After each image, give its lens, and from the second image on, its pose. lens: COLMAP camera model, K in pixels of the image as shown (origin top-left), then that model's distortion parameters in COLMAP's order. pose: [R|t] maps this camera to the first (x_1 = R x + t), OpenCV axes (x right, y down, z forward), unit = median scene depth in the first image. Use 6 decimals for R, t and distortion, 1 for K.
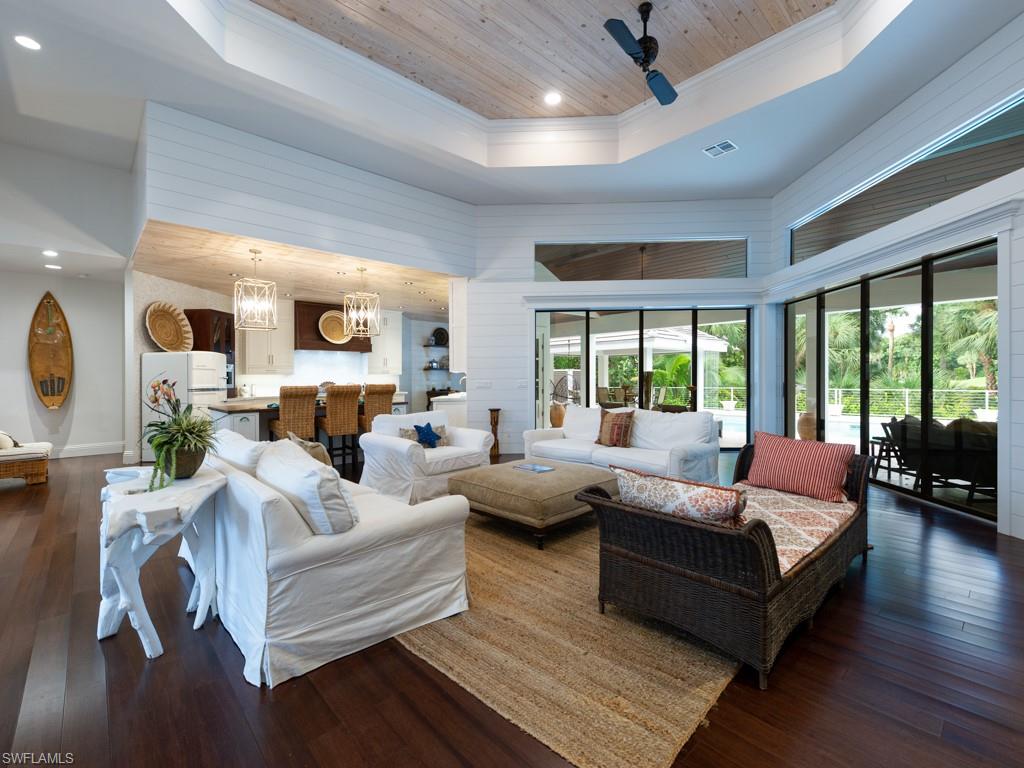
lens RADIAL K [[458.7, 0, 509.9], [0, 458.7, 377.0], [0, 0, 1]] dist [0.019058, -0.000128]
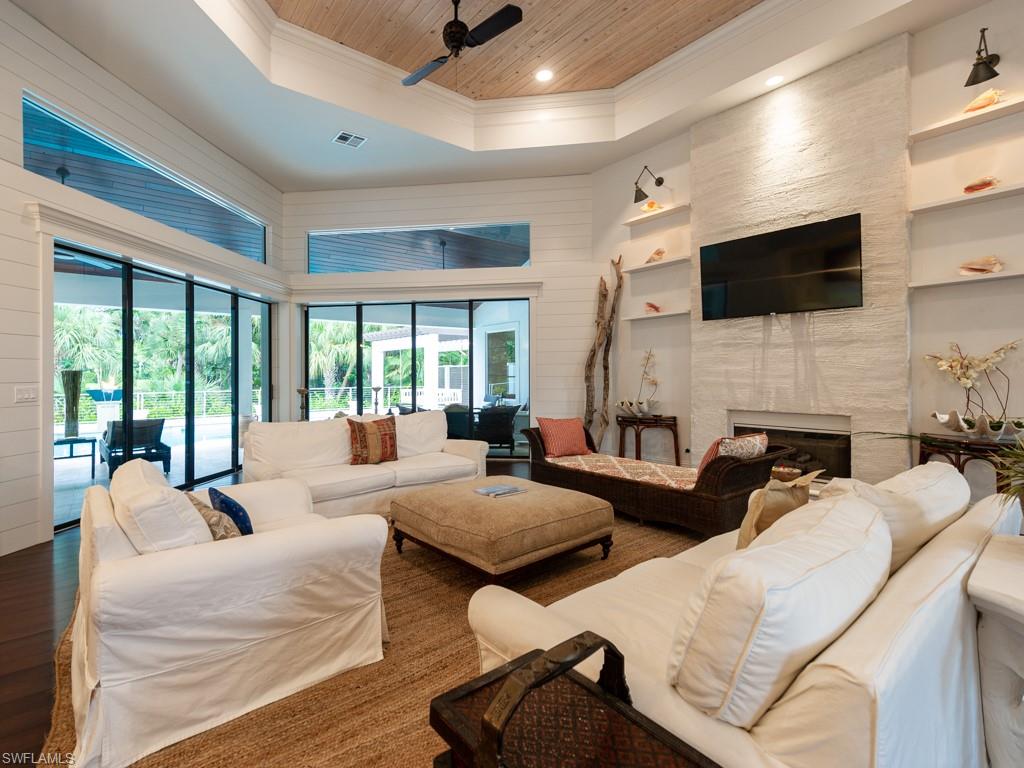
lens RADIAL K [[491.3, 0, 473.6], [0, 491.3, 372.7], [0, 0, 1]] dist [0.023312, -0.000050]
pose [[0.086501, 0.009318, 0.996208, -0.434596], [0.007513, 0.999922, -0.010005, 0.001778], [-0.996223, 0.008350, 0.086424, 0.527245]]
